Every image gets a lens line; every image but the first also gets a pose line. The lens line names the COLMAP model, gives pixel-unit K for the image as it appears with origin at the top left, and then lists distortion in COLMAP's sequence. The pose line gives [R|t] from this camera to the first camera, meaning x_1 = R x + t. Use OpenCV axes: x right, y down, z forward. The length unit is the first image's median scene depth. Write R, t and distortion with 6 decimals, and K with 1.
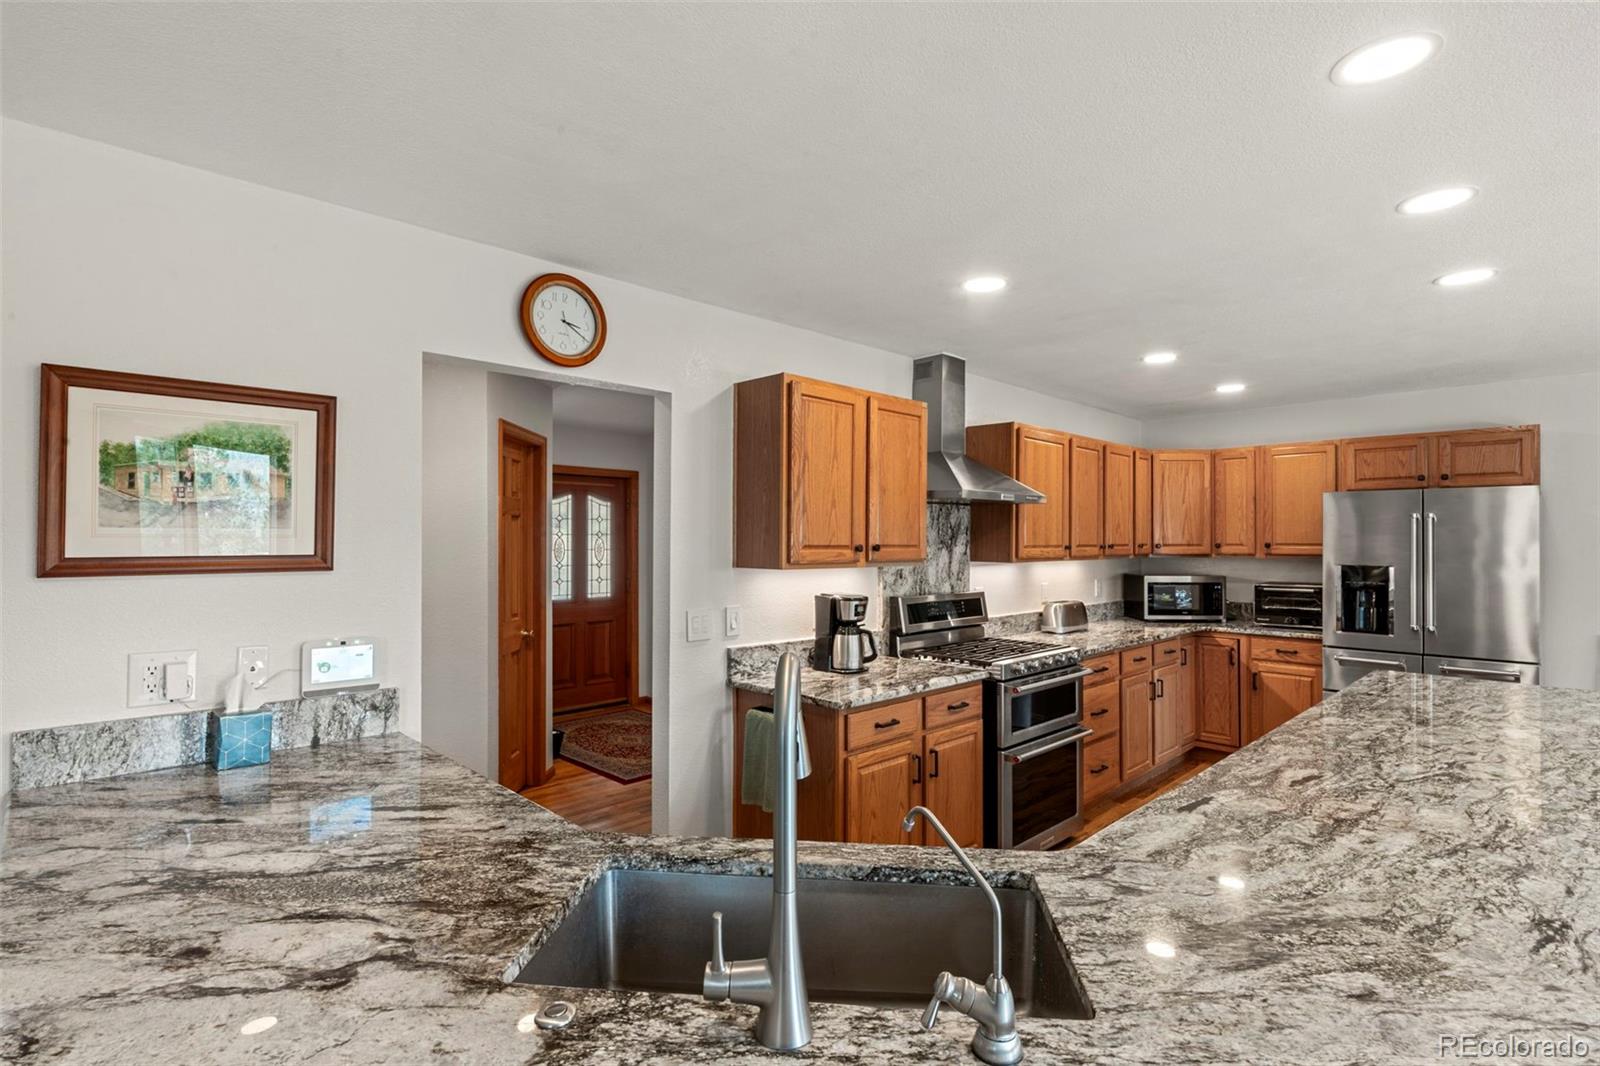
lens RADIAL K [[766.1, 0, 798.4], [0, 766.1, 531.8], [0, 0, 1]] dist [-0.000740, -0.000022]
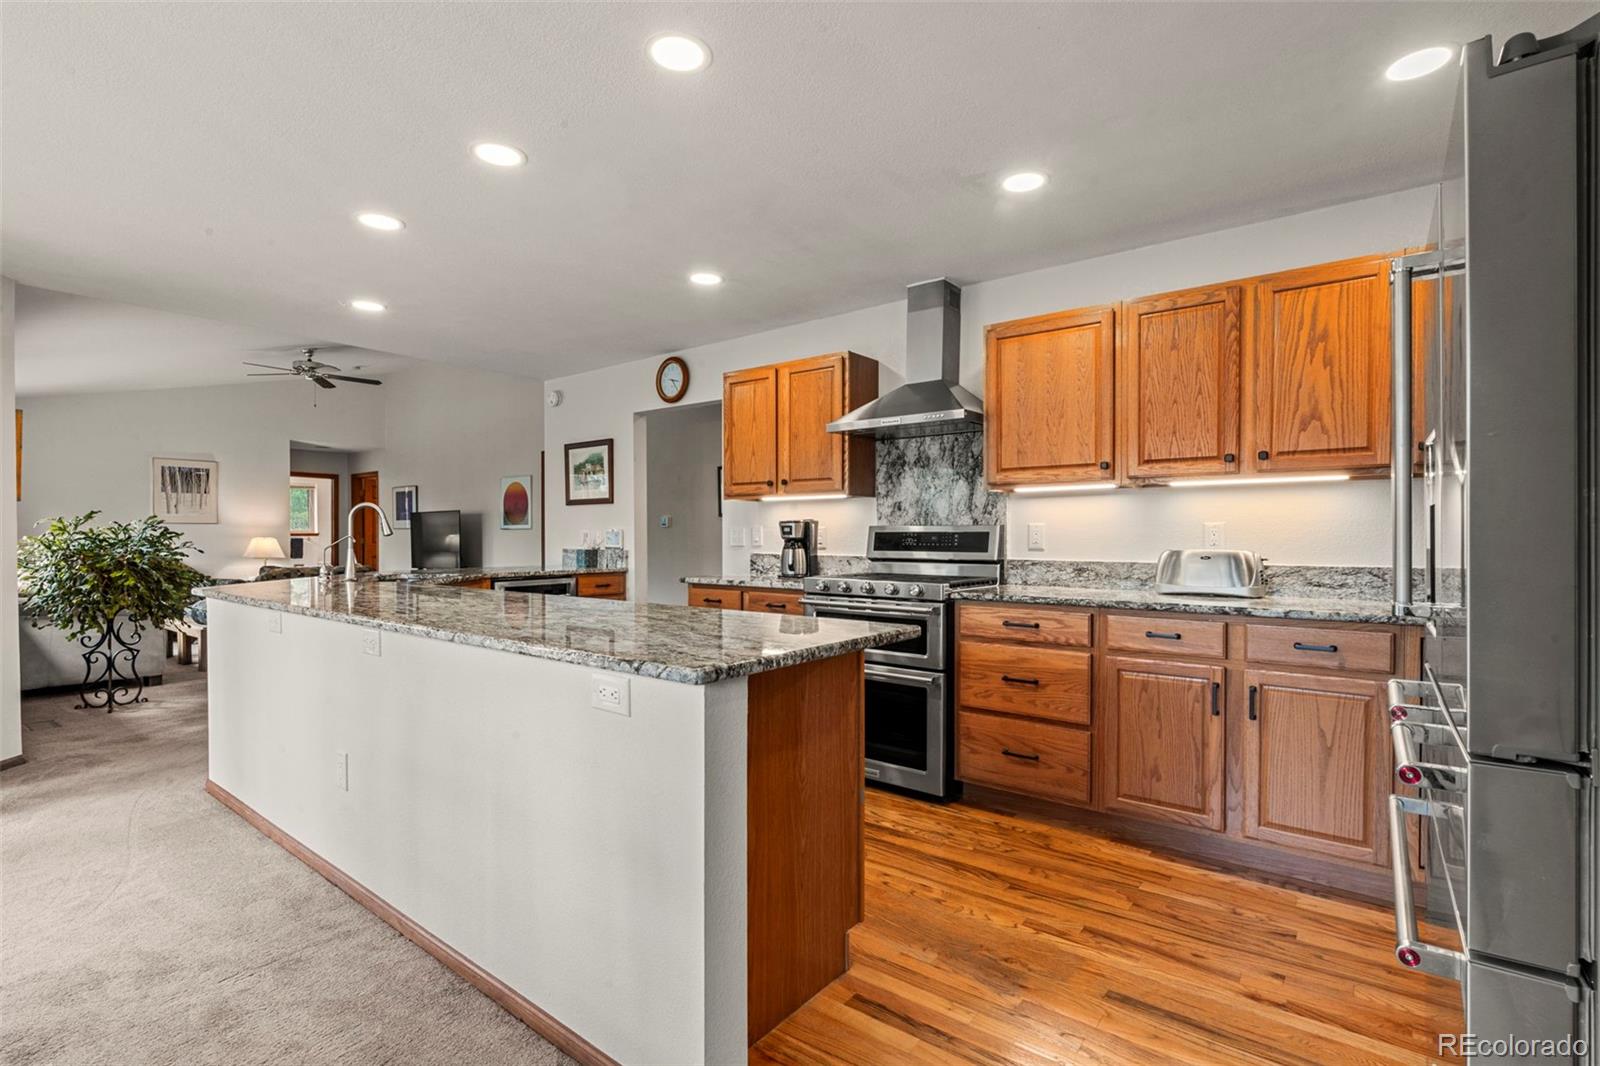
lens RADIAL K [[730.9, 0, 801.3], [0, 730.9, 538.6], [0, 0, 1]] dist [0.000629, 0.000038]
pose [[0.148969, 0.000557, -0.988842, 1.449627], [0.009353, 0.999954, 0.001973, 0.125030], [0.988798, -0.009543, 0.148957, 0.915927]]
